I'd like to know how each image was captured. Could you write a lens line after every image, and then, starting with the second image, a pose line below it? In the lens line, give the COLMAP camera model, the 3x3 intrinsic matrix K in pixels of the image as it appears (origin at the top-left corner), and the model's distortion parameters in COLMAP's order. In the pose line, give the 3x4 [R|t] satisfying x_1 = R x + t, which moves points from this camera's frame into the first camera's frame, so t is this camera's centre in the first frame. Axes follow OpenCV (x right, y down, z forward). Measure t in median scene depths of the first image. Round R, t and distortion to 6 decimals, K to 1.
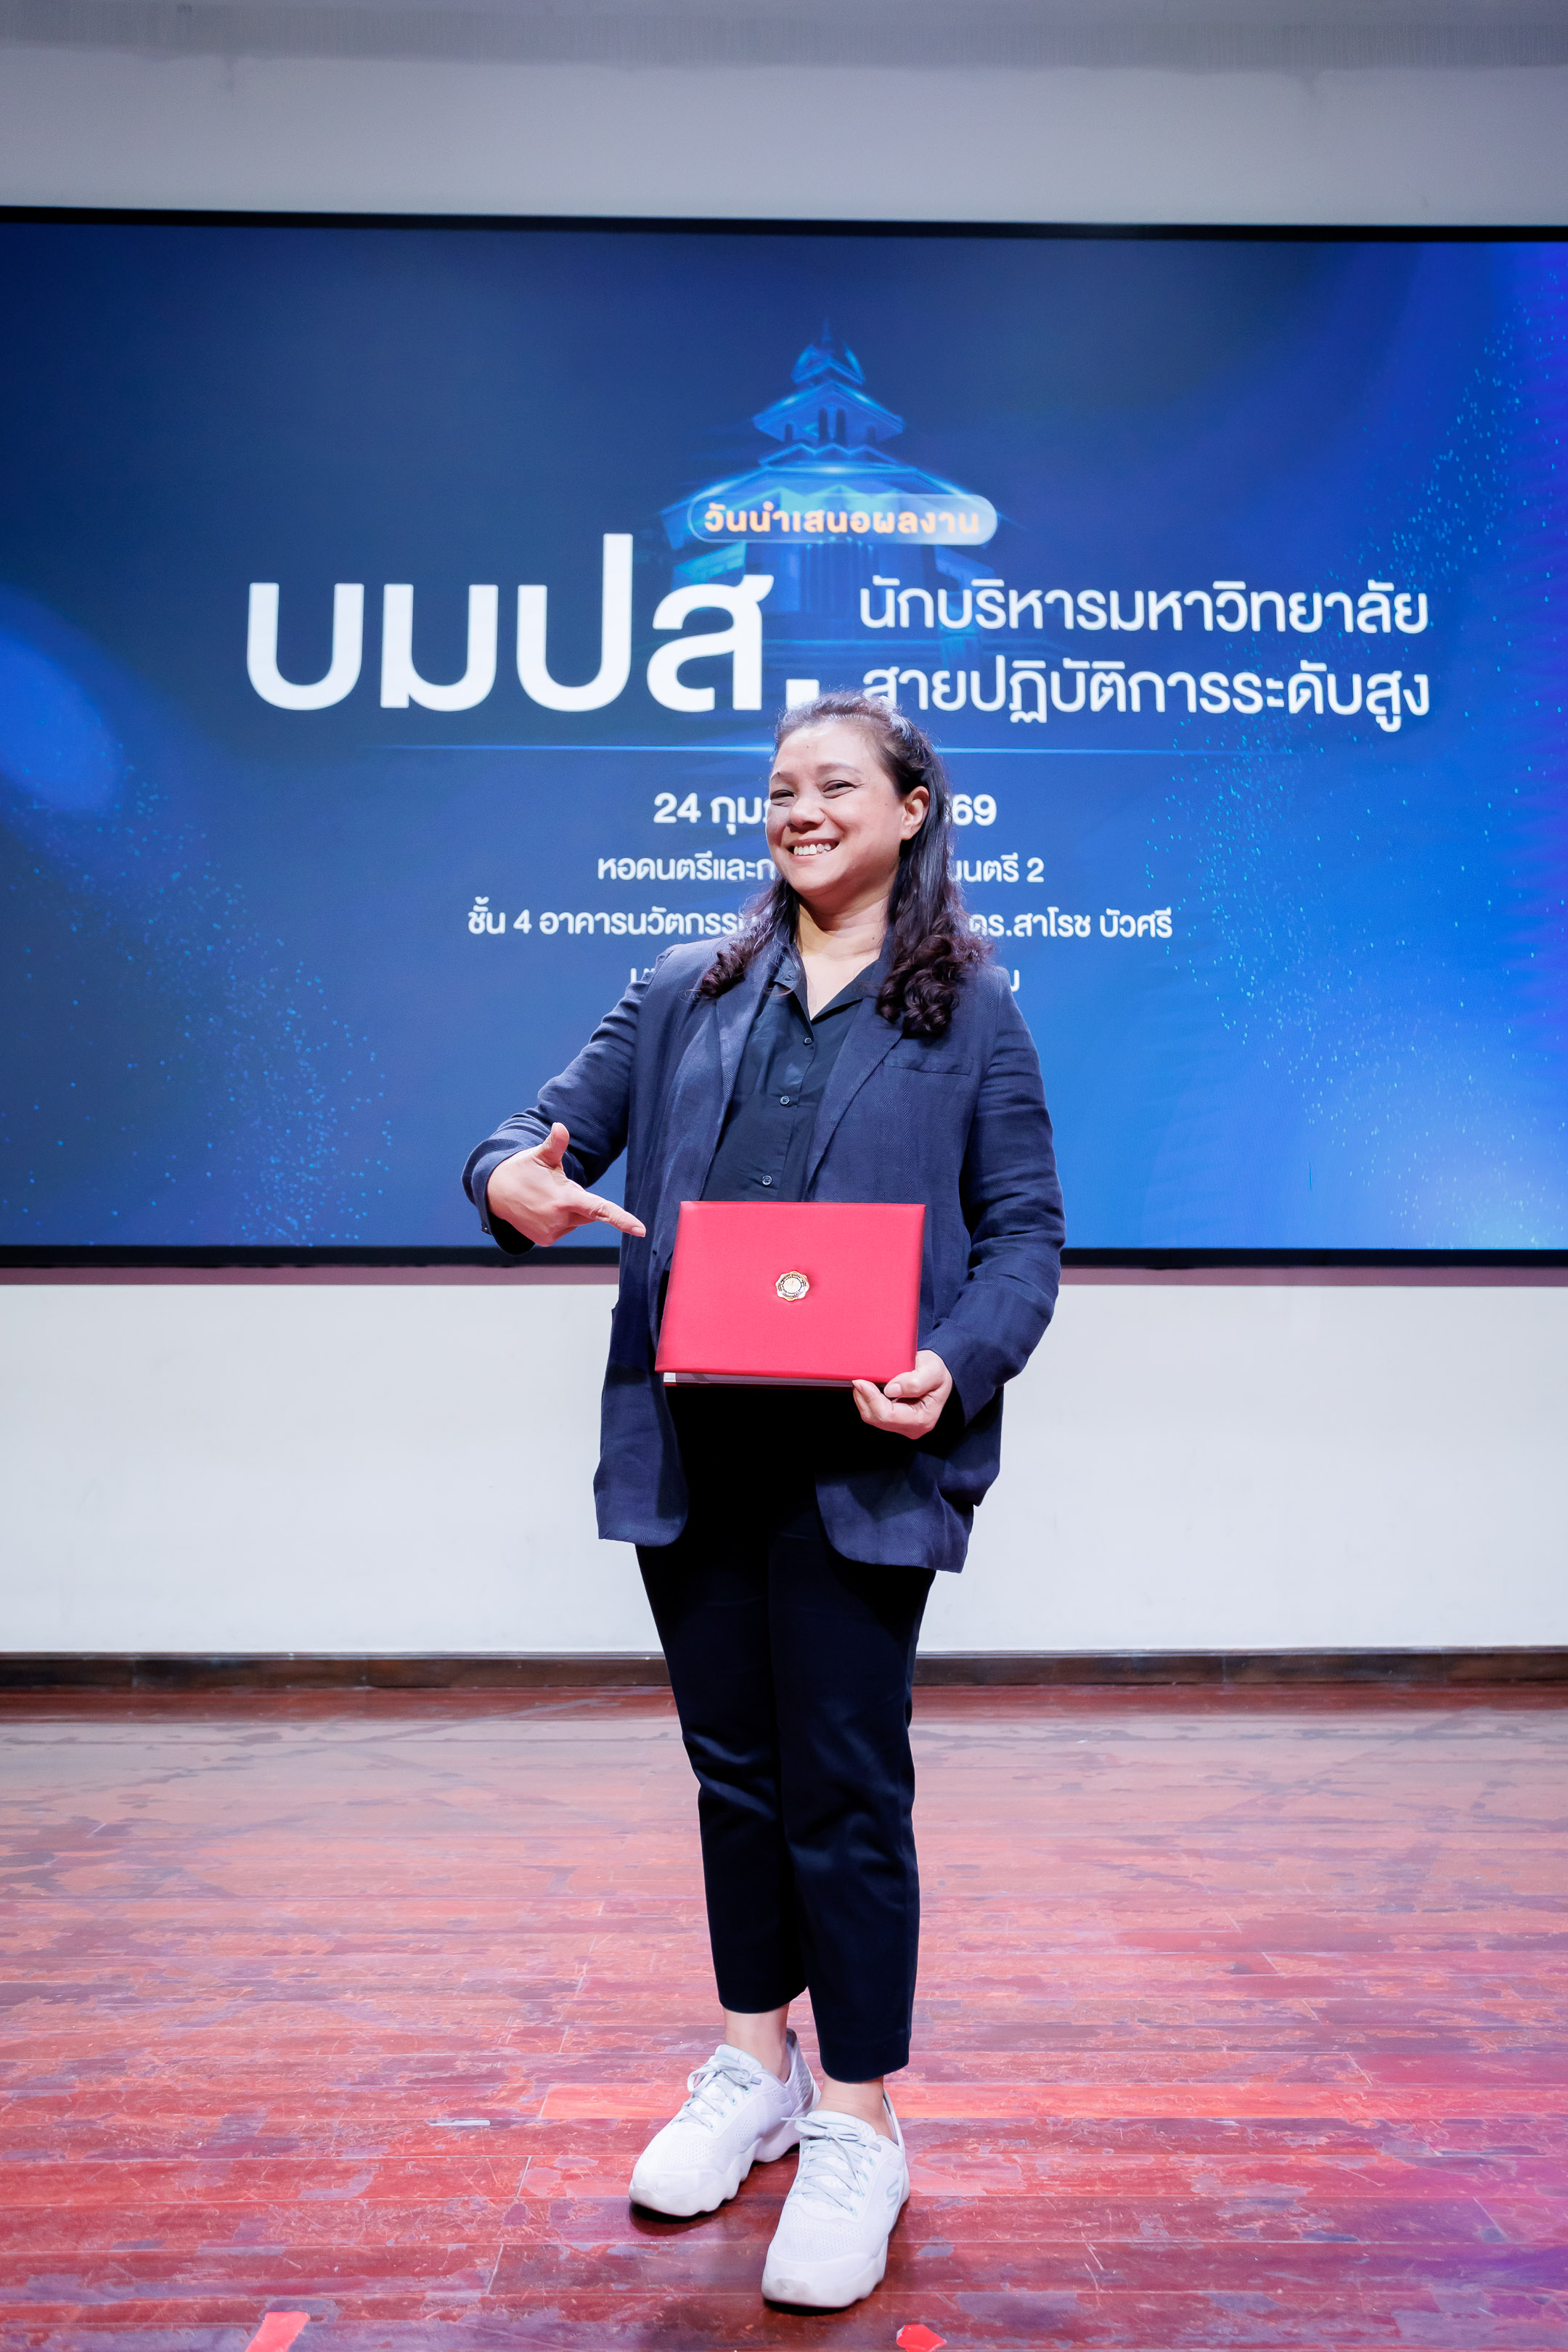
lens RADIAL K [[1697.5, 0, 827.2], [0, 1697.5, 1163.5], [0, 0, 1]] dist [0.010312, 0.010004]
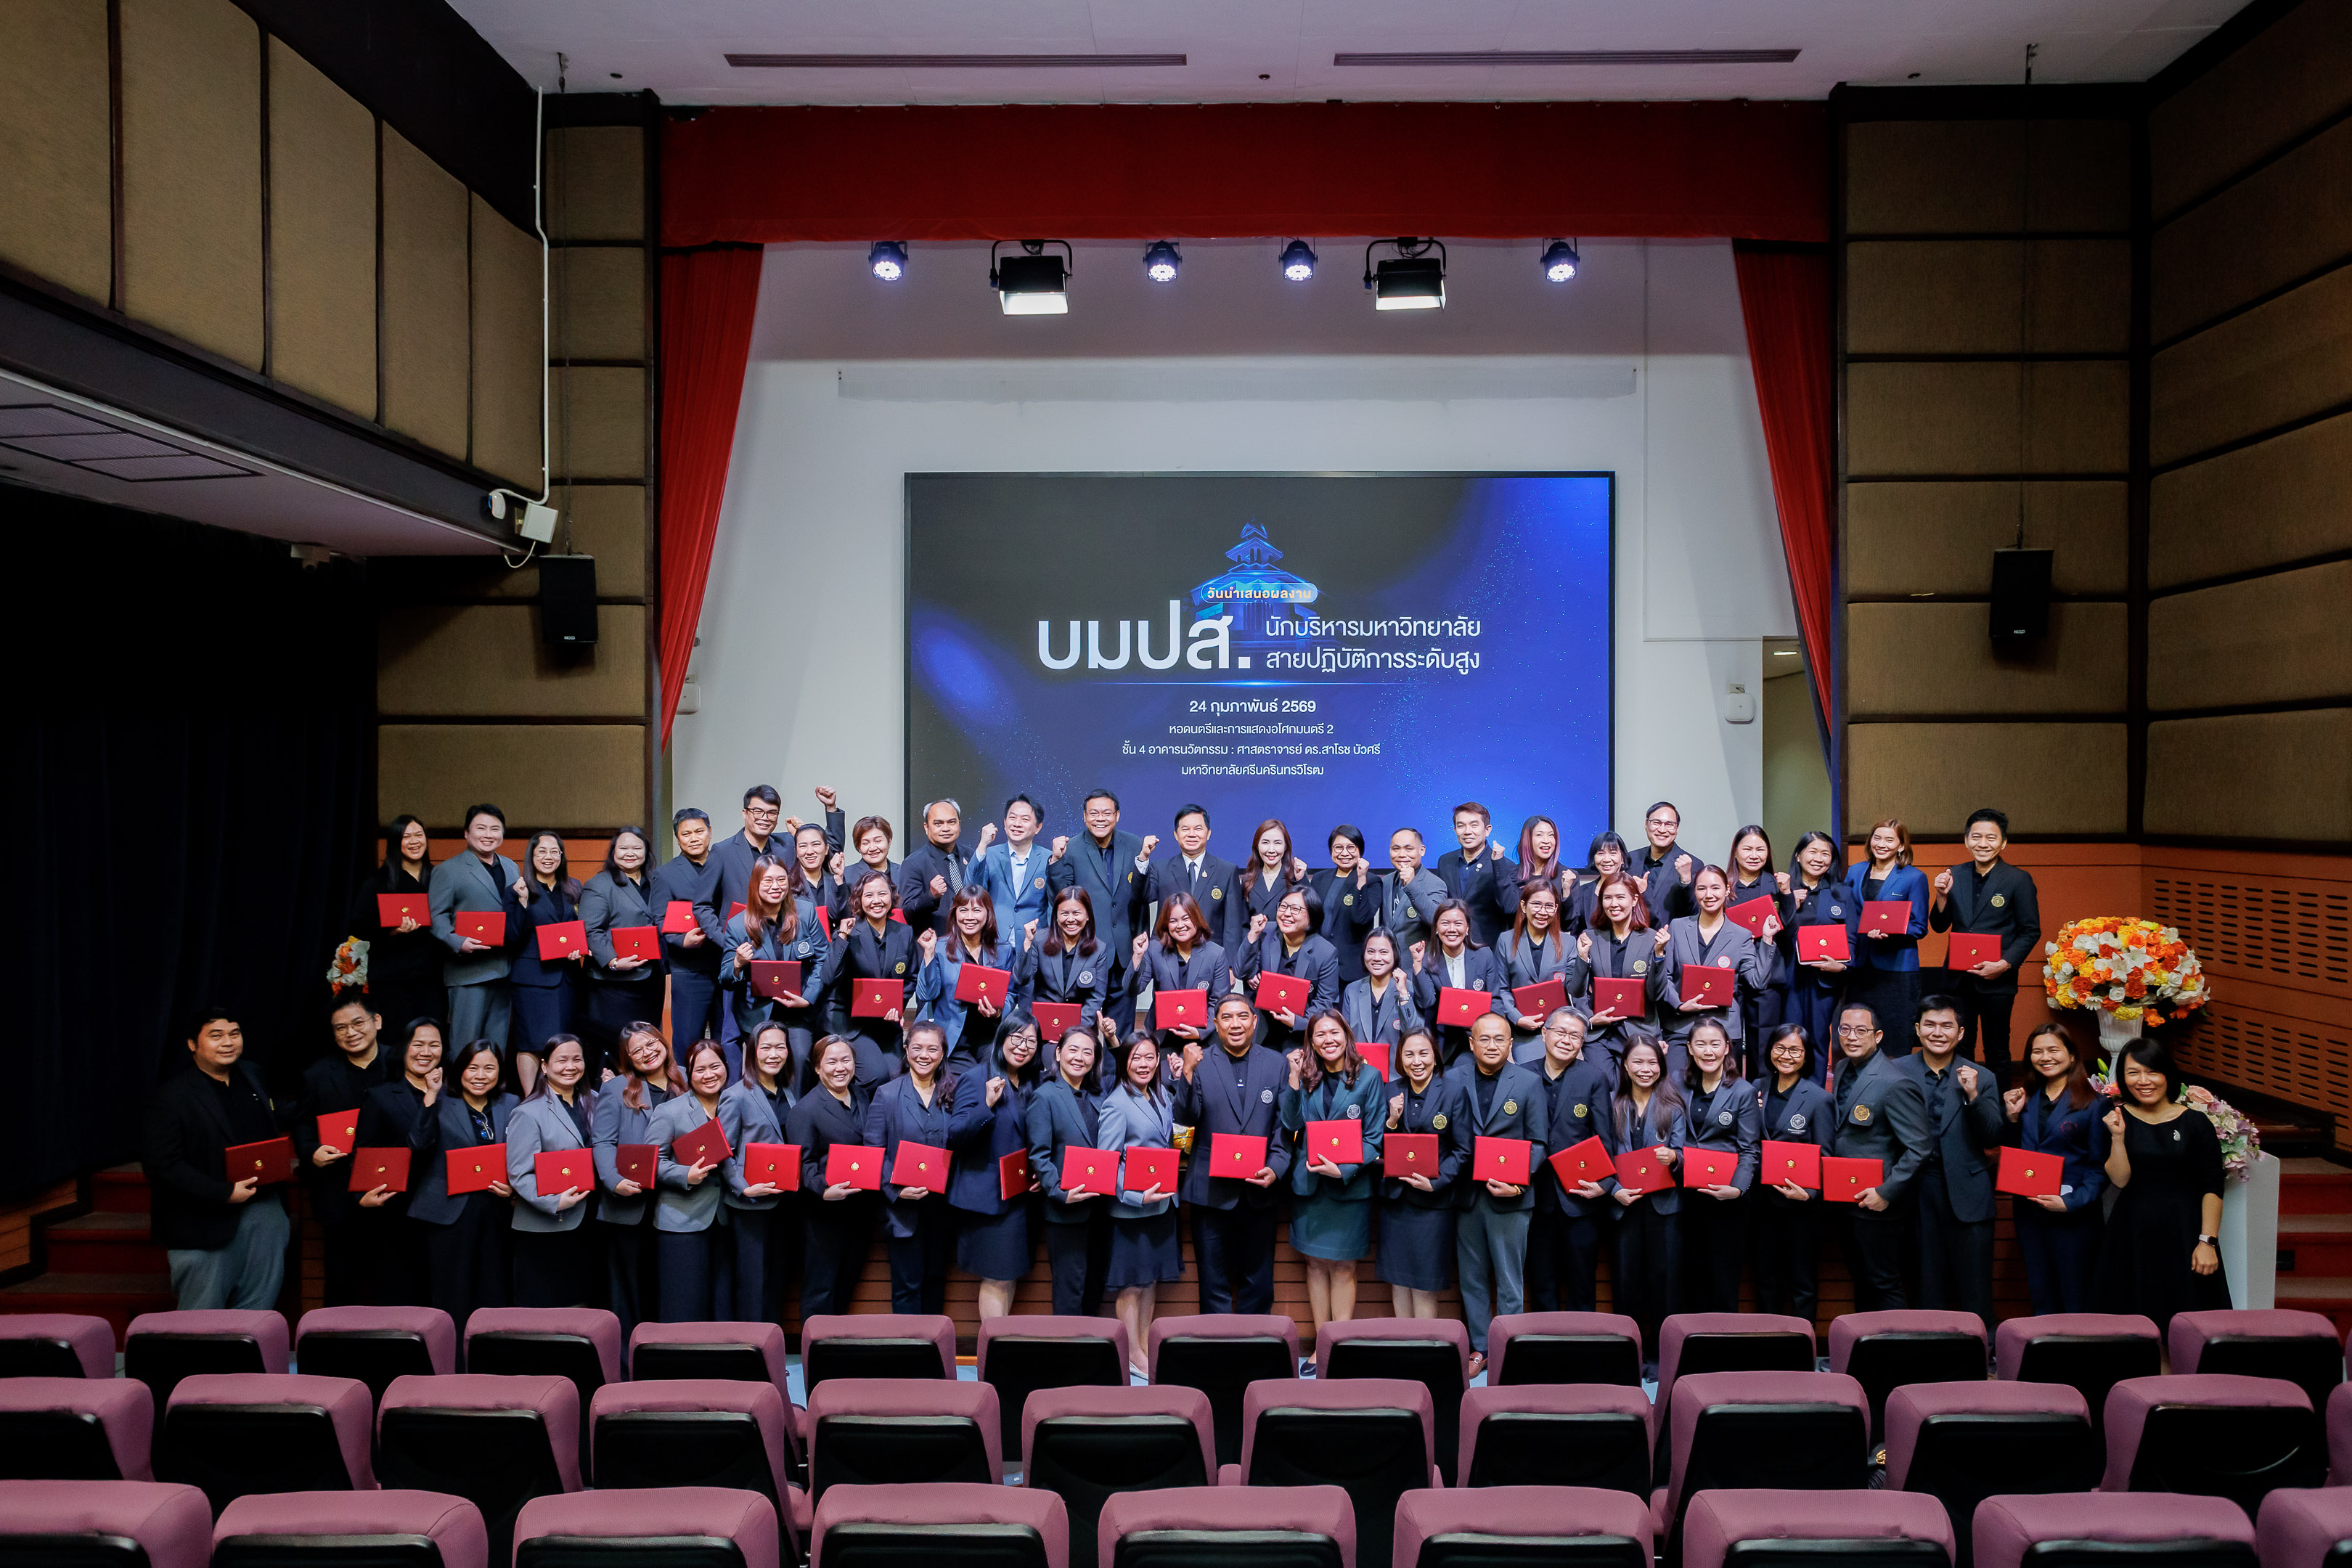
lens RADIAL K [[1573.8, 0, 1219.1], [0, 1573.8, 793.9], [0, 0, 1]] dist [-0.003579, -0.008194]
pose [[0.999824, 0.001367, -0.018688, -0.007544], [0.000838, 0.993071, 0.117517, -0.359794], [0.018720, -0.117512, 0.992895, -1.486043]]
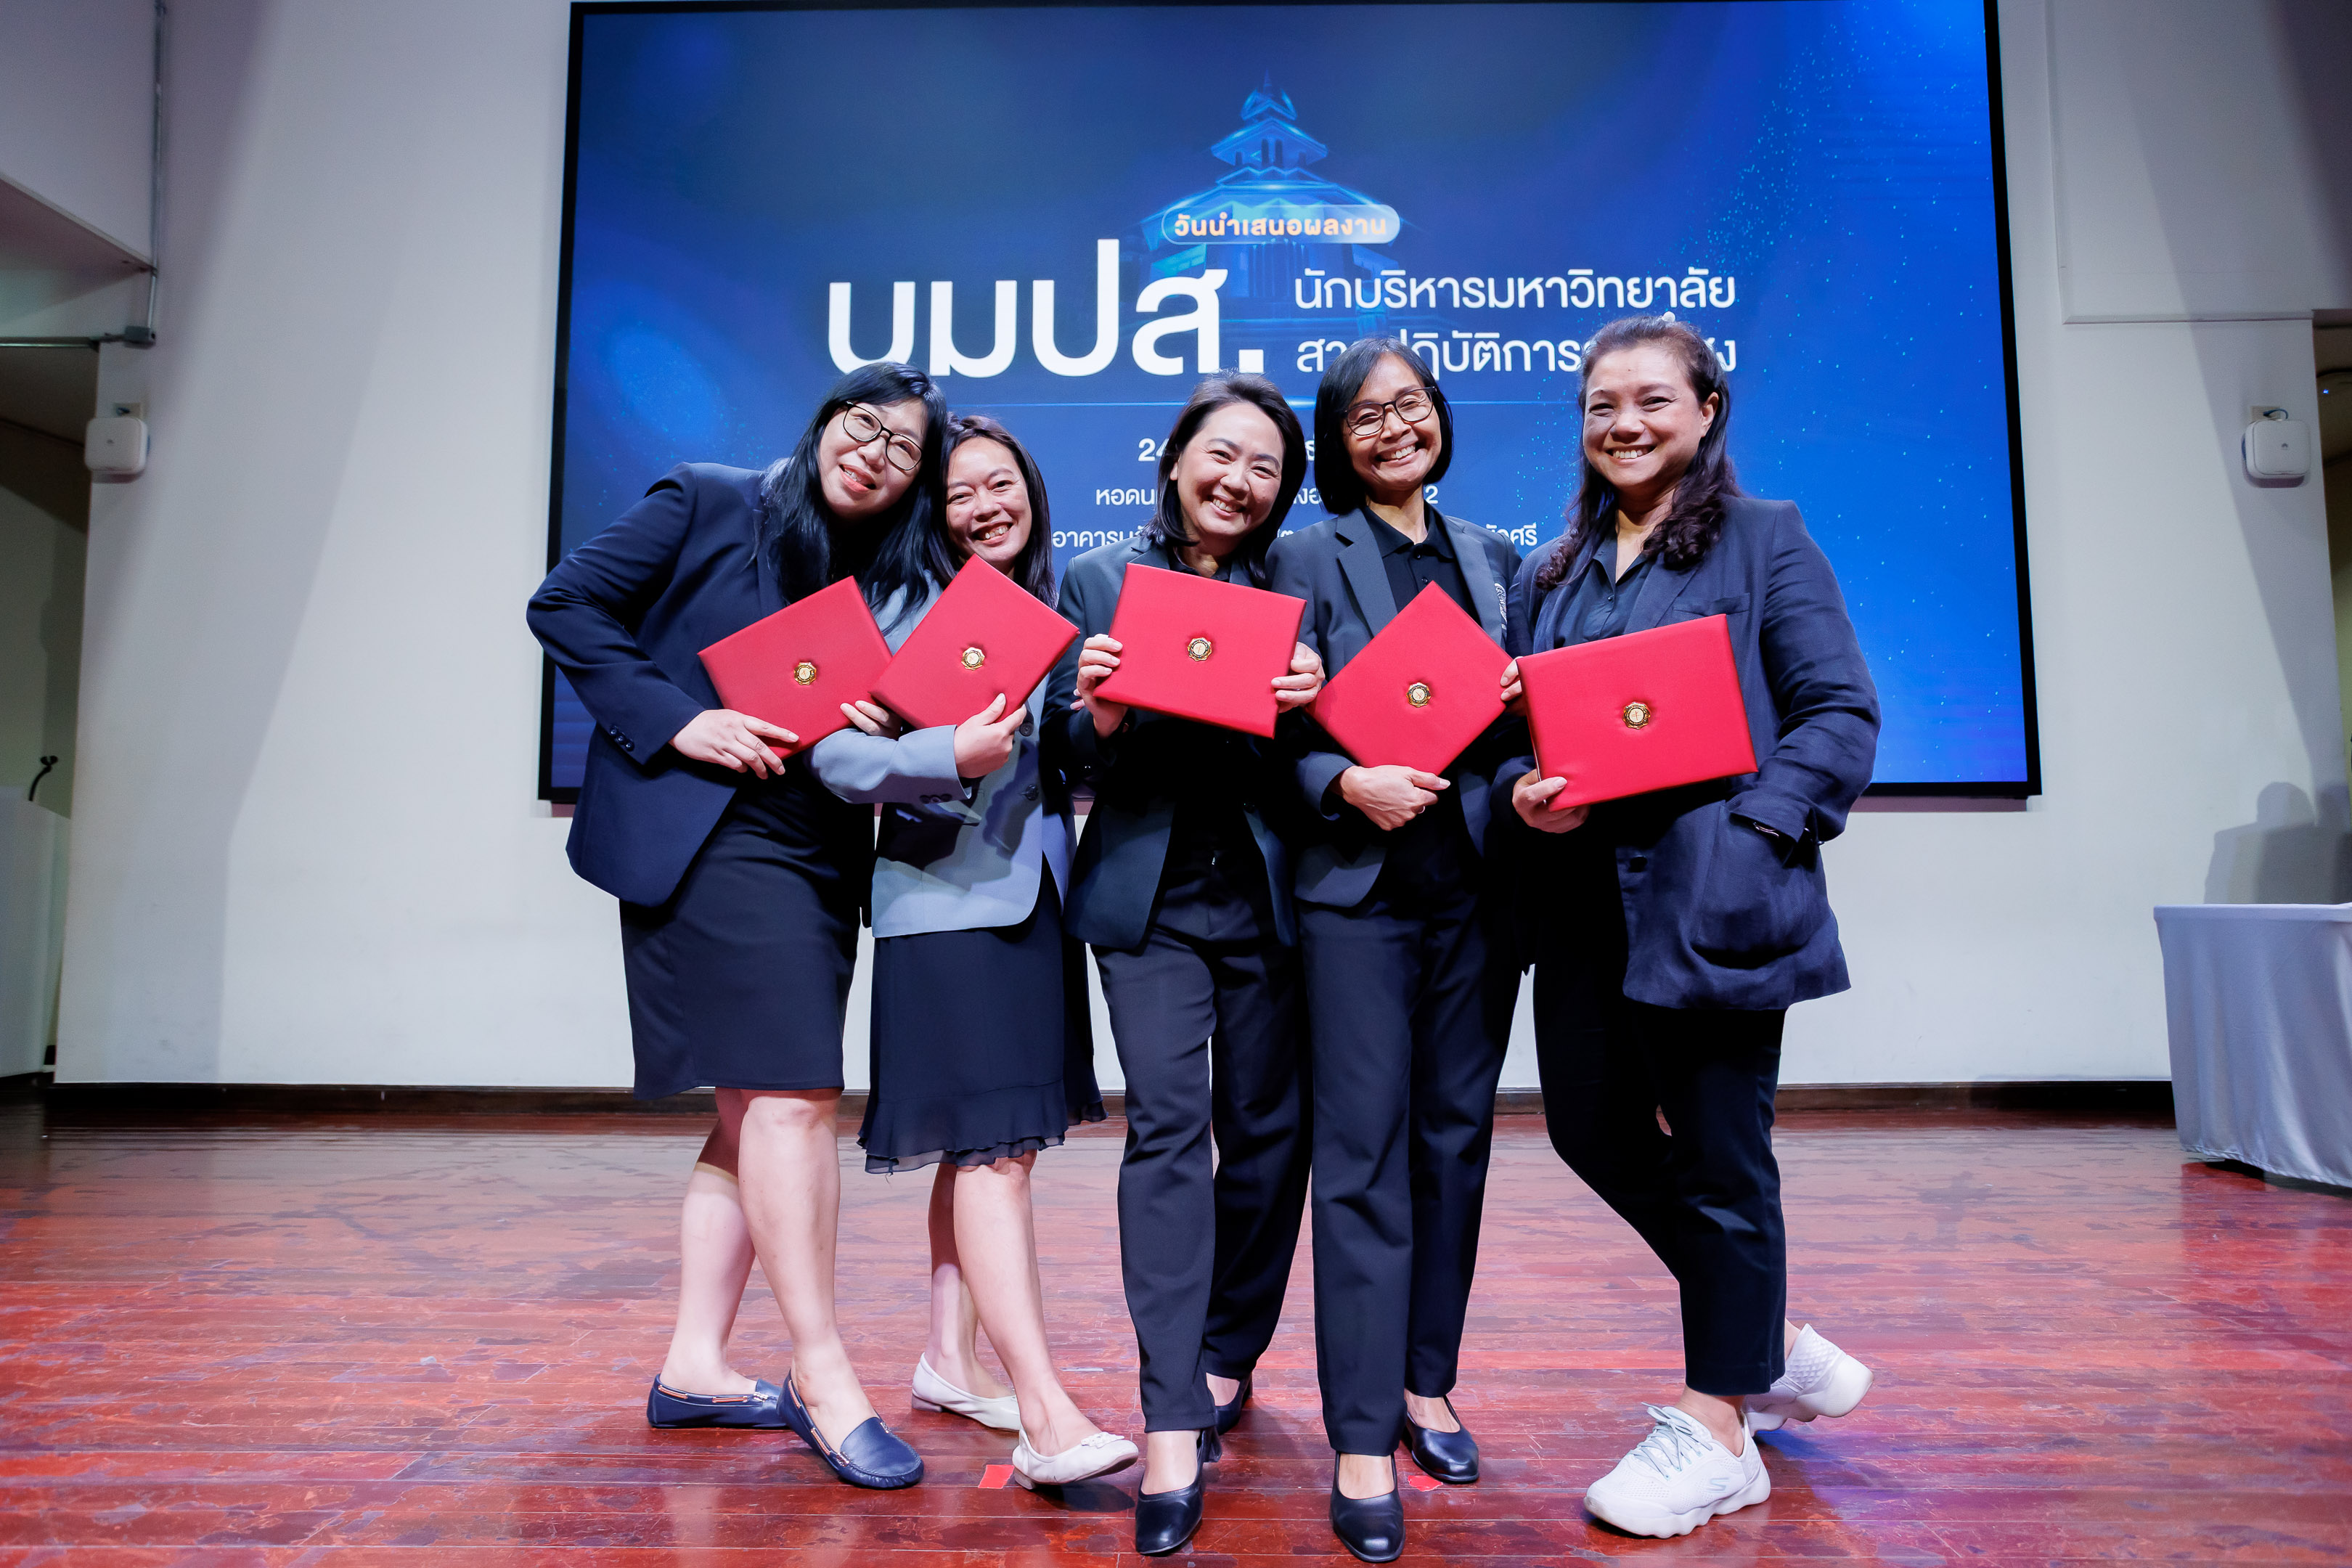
lens RADIAL K [[1387.2, 0, 1168.4], [0, 1387.2, 780.4], [0, 0, 1]] dist [-0.026274, 0.022714]
pose [[0.999491, -0.004862, -0.031530, -0.045655], [0.005862, 0.999480, 0.031699, 0.010710], [0.031359, -0.031868, 0.999000, -0.069950]]
